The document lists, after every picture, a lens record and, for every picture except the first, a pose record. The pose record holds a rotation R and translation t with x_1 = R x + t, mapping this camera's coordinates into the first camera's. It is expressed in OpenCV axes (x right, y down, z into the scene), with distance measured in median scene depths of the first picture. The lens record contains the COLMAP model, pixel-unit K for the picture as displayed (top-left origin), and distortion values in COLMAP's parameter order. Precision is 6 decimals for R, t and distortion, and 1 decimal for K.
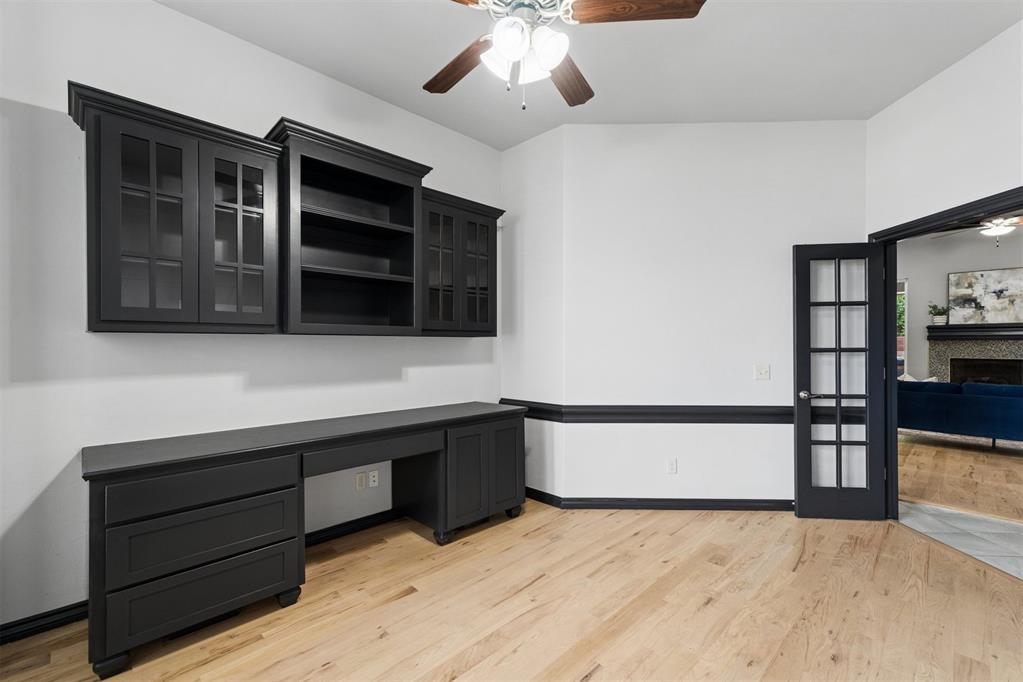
lens RADIAL K [[428.9, 0, 514.0], [0, 428.9, 340.3], [0, 0, 1]] dist [0.001351, 0.000153]
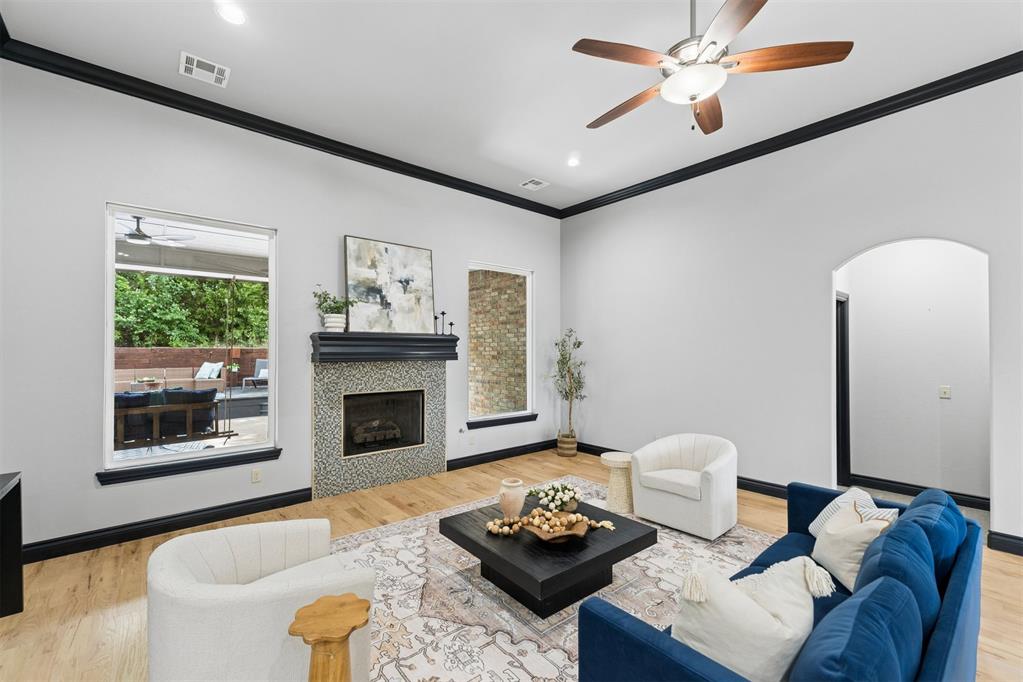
lens RADIAL K [[428.9, 0, 511.5], [0, 428.9, 345.2], [0, 0, 1]] dist [0.001351, 0.000153]
pose [[0.070427, 0.010568, 0.997461, 0.513710], [-0.000145, 0.999944, -0.010584, -0.015363], [-0.997517, 0.000601, 0.070424, 0.778968]]
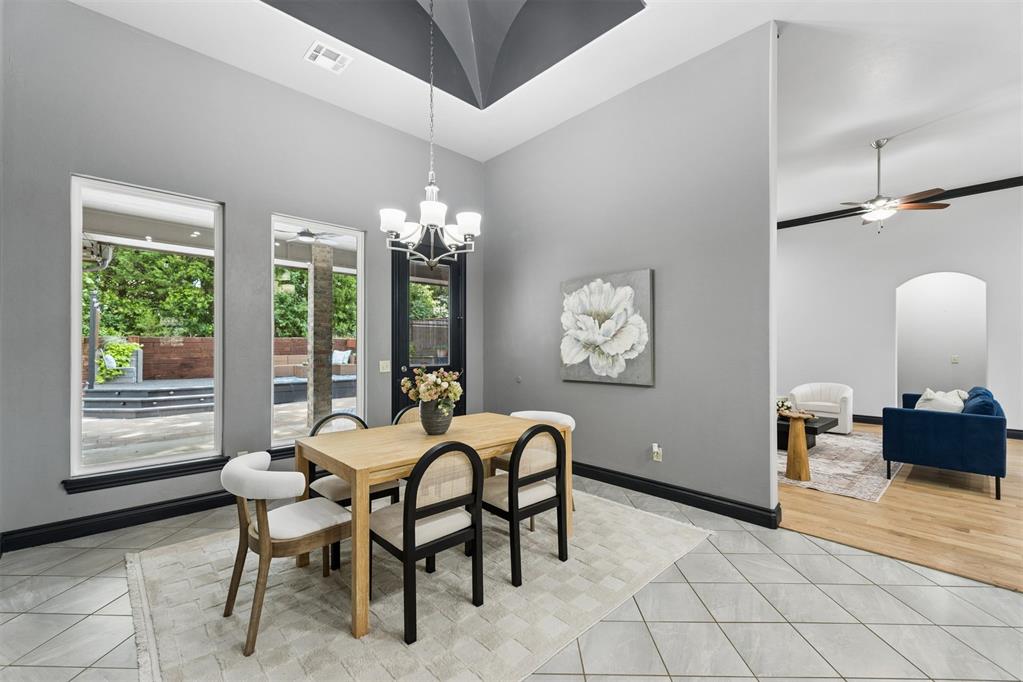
lens RADIAL K [[428.9, 0, 509.4], [0, 428.9, 342.4], [0, 0, 1]] dist [0.001351, 0.000153]
pose [[0.022382, 0.010802, 0.999691, 0.164556], [-0.003419, 0.999937, -0.010728, 0.011637], [-0.999744, -0.003178, 0.022417, 1.190087]]
